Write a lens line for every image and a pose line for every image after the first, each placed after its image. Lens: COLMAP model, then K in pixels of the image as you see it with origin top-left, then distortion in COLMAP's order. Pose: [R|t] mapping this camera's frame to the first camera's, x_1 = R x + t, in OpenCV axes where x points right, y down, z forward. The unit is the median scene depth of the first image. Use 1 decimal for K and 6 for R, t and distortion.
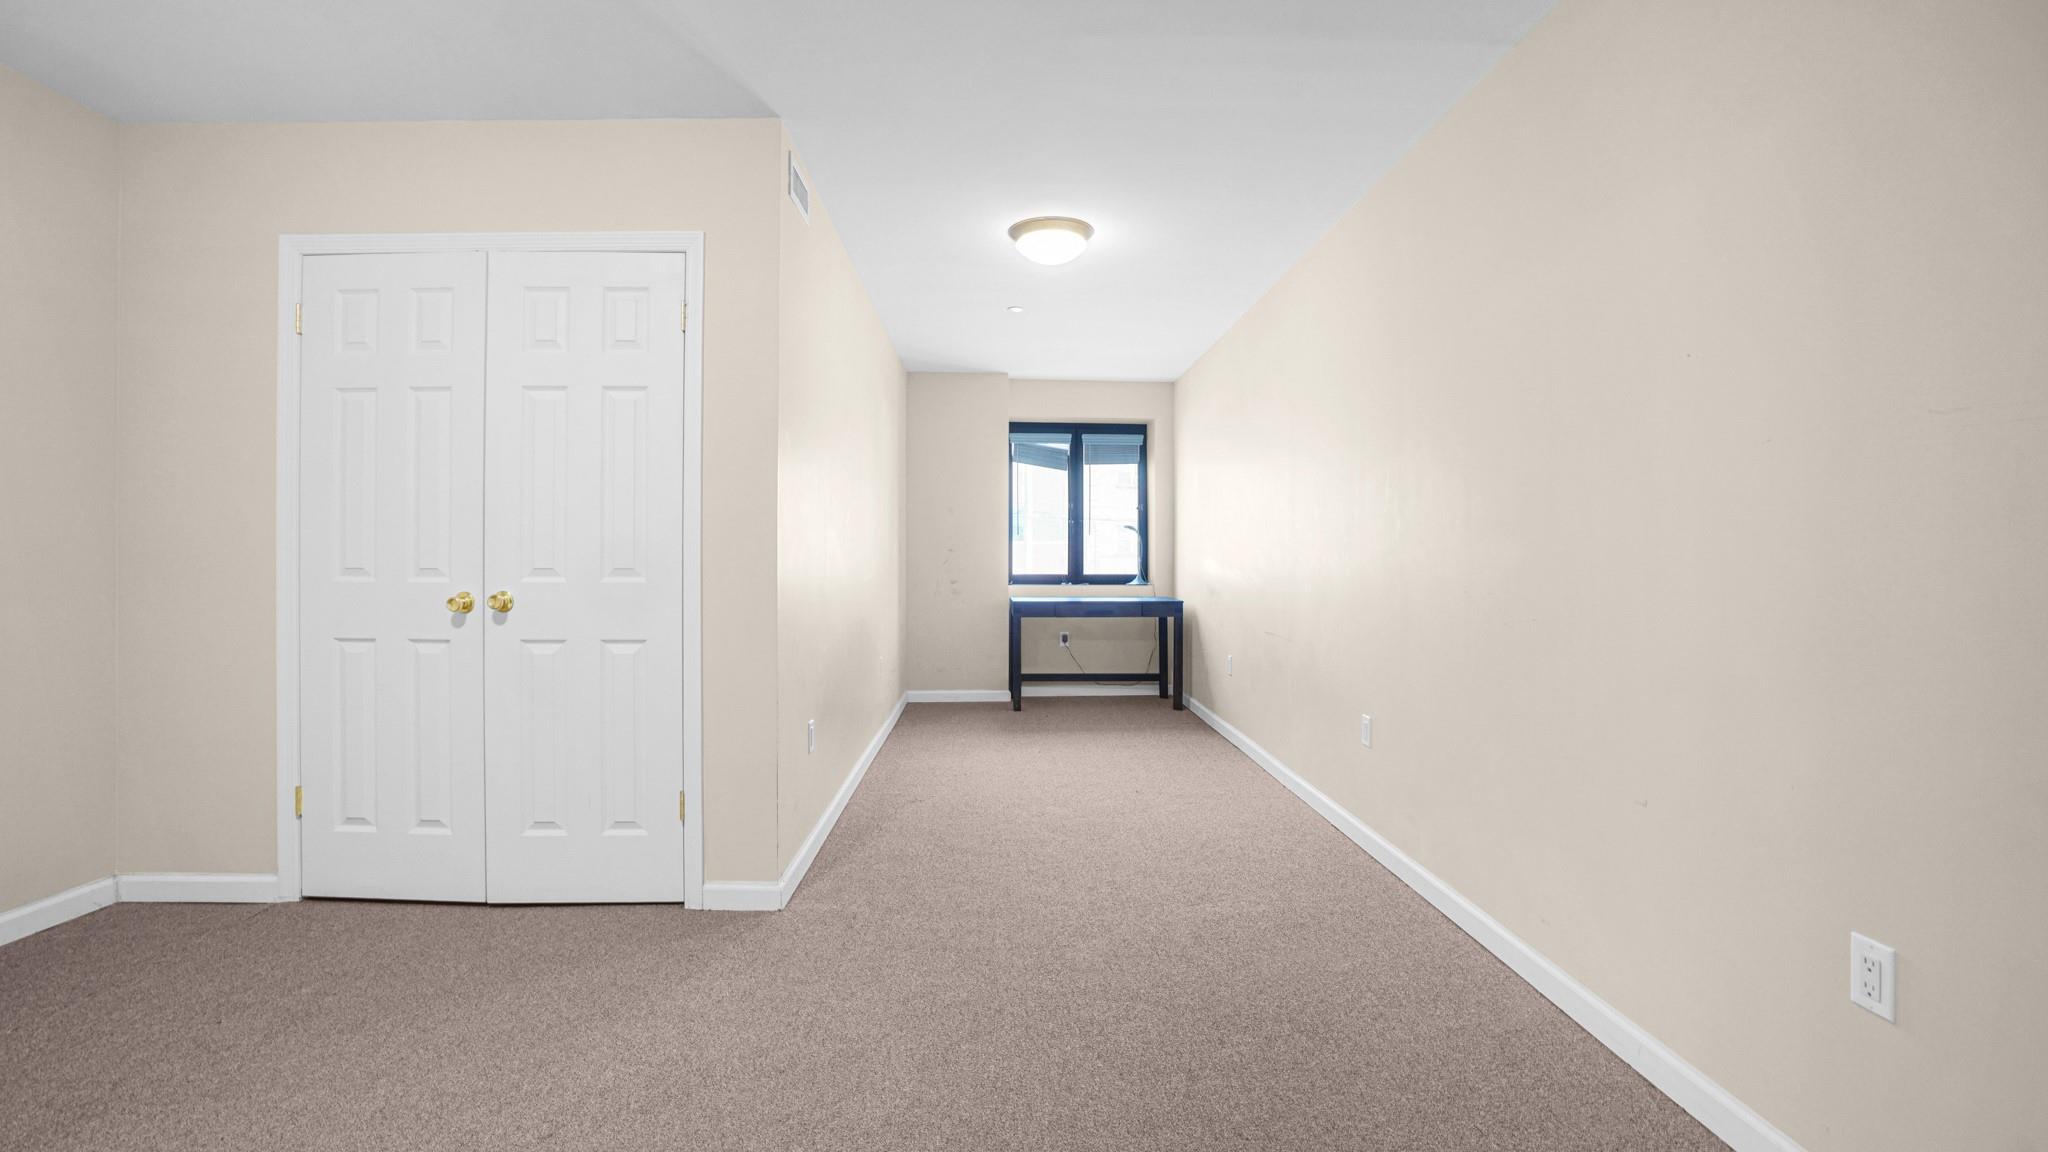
lens RADIAL K [[923.2, 0, 1021.3], [0, 923.2, 557.2], [0, 0, 1]] dist [-0.046689, 0.012388]
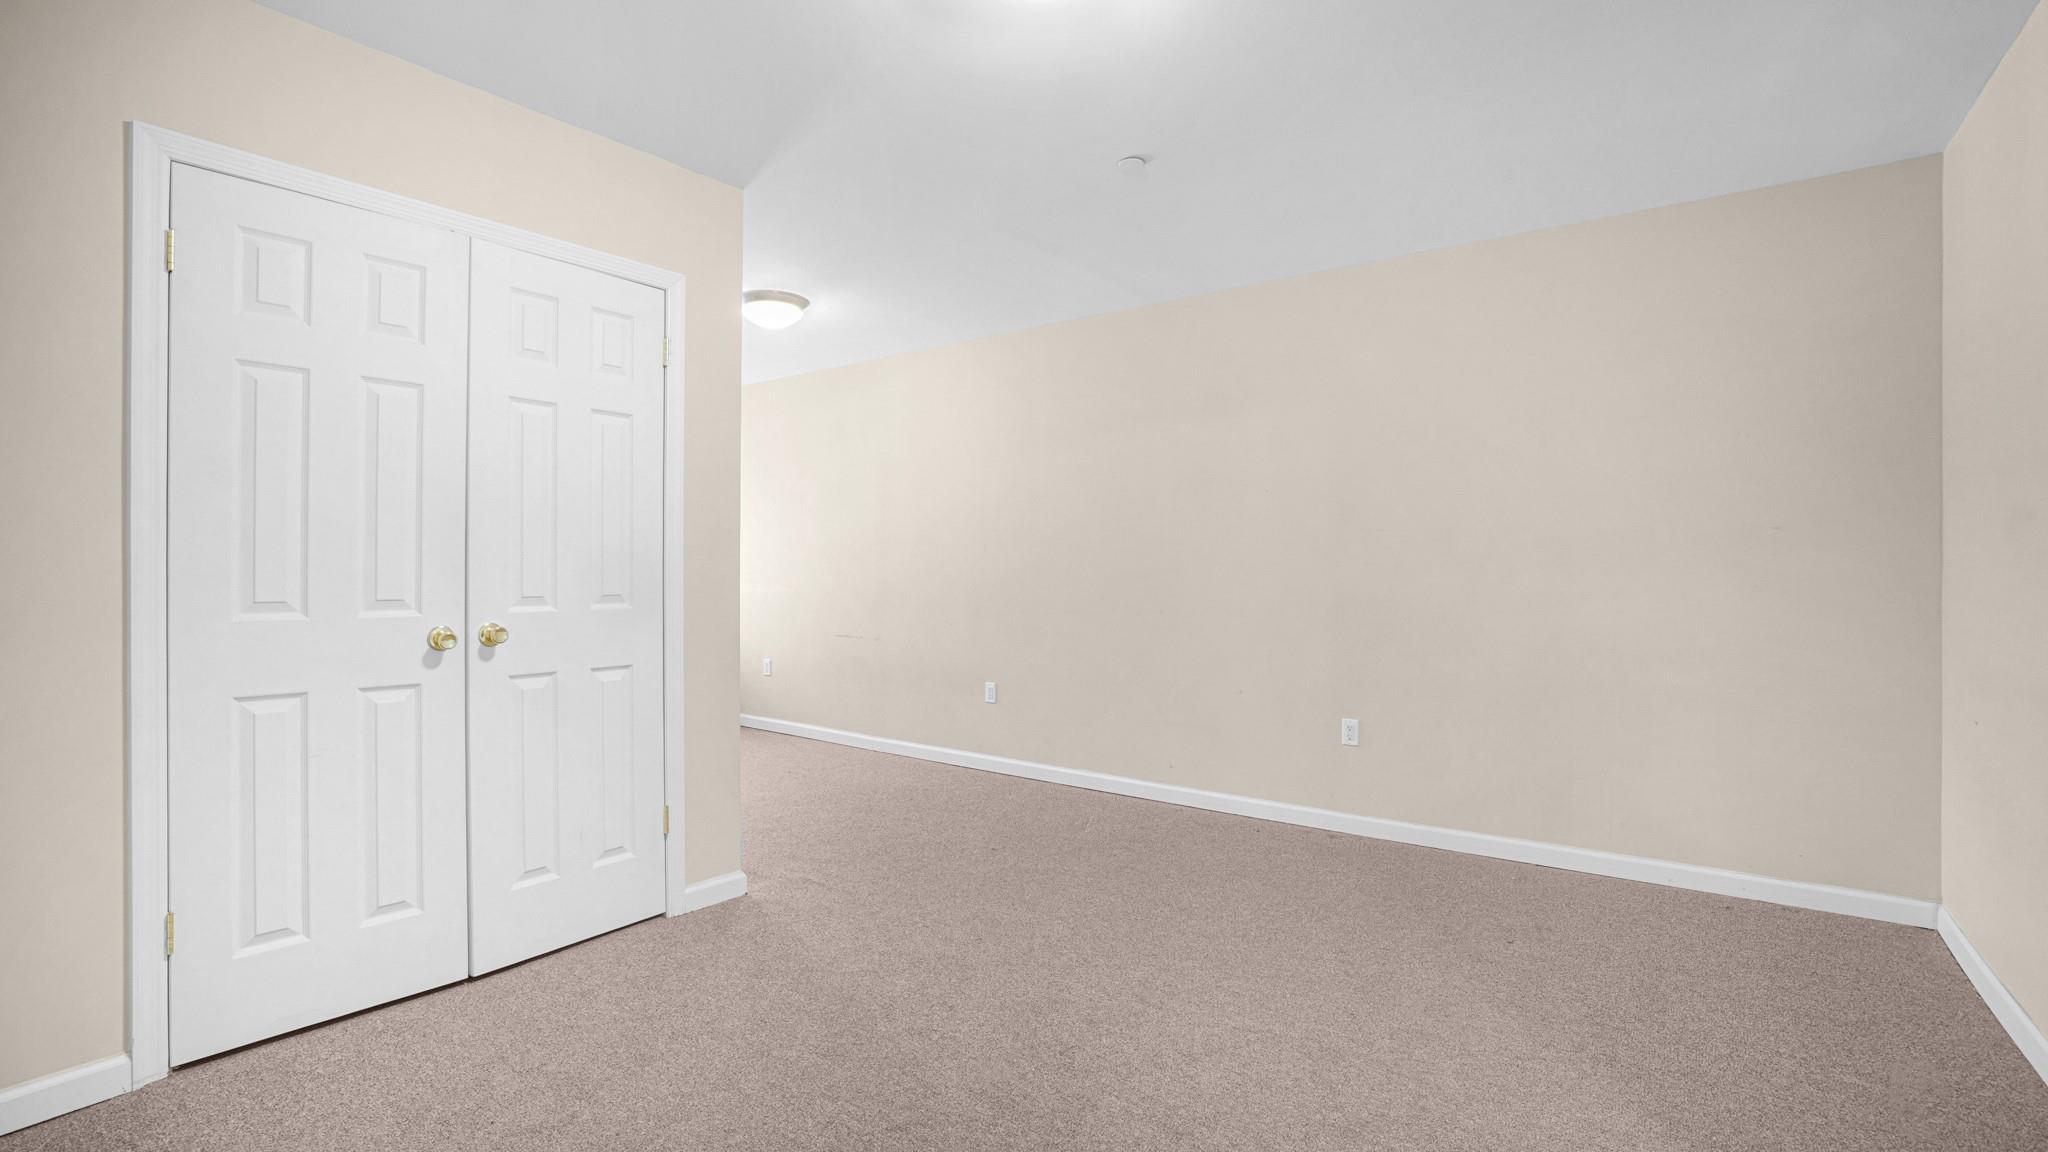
lens RADIAL K [[923.2, 0, 1025.8], [0, 923.2, 573.4], [0, 0, 1]] dist [-0.046689, 0.012388]
pose [[0.607517, -0.003705, 0.794298, -0.954784], [-0.000420, 0.999987, 0.004986, -0.015932], [-0.794306, -0.003363, 0.607508, 0.039962]]
